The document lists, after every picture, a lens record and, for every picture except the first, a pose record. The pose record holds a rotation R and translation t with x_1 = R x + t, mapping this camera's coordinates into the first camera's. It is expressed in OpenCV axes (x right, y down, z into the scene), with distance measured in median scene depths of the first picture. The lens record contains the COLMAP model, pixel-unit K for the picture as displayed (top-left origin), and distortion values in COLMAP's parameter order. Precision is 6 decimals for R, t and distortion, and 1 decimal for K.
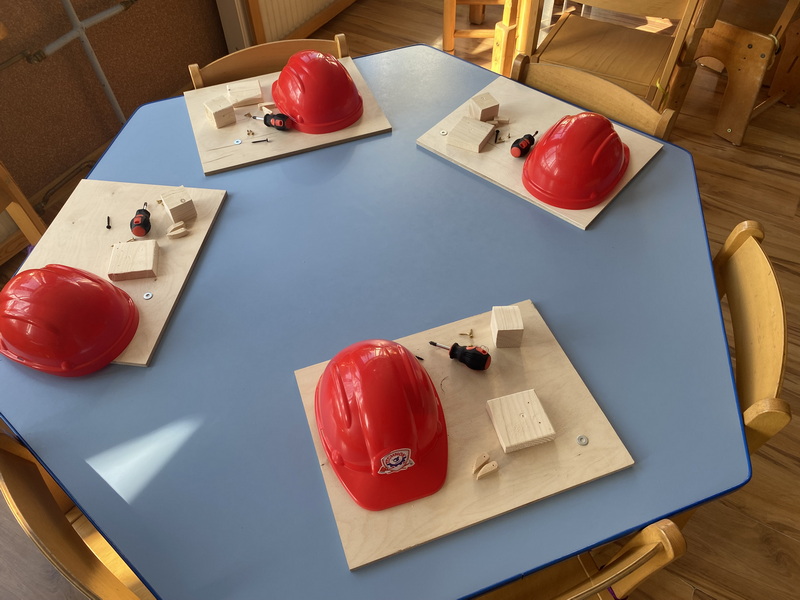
lens RADIAL K [[606.9, 0, 399.8], [0, 606.9, 300.3], [0, 0, 1]] dist [0.016367, -0.025274]
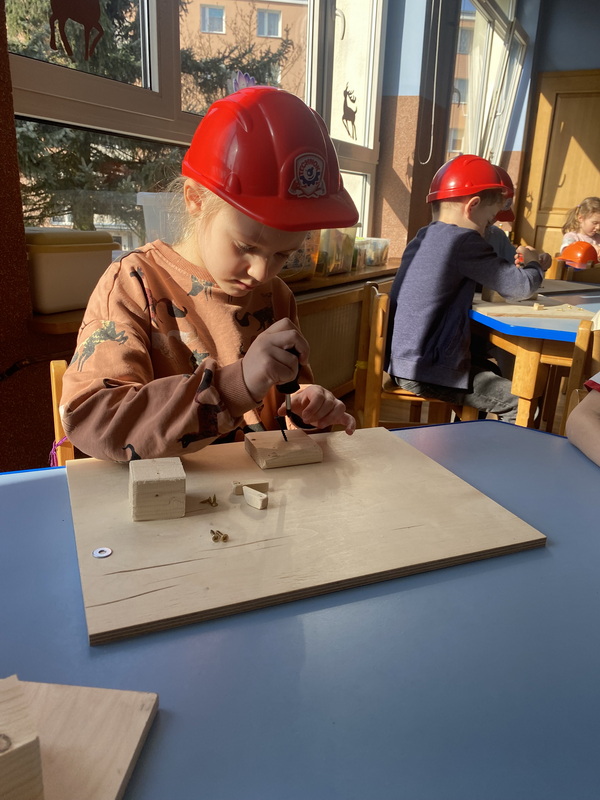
lens RADIAL K [[606.9, 0, 300.0], [0, 606.9, 400.8], [0, 0, 1]] dist [0.016367, -0.025274]
pose [[0.996642, 0.045543, 0.068048, -0.235450], [0.001906, 0.817916, -0.575334, -0.122256], [-0.081860, 0.573532, 0.815083, 0.644654]]
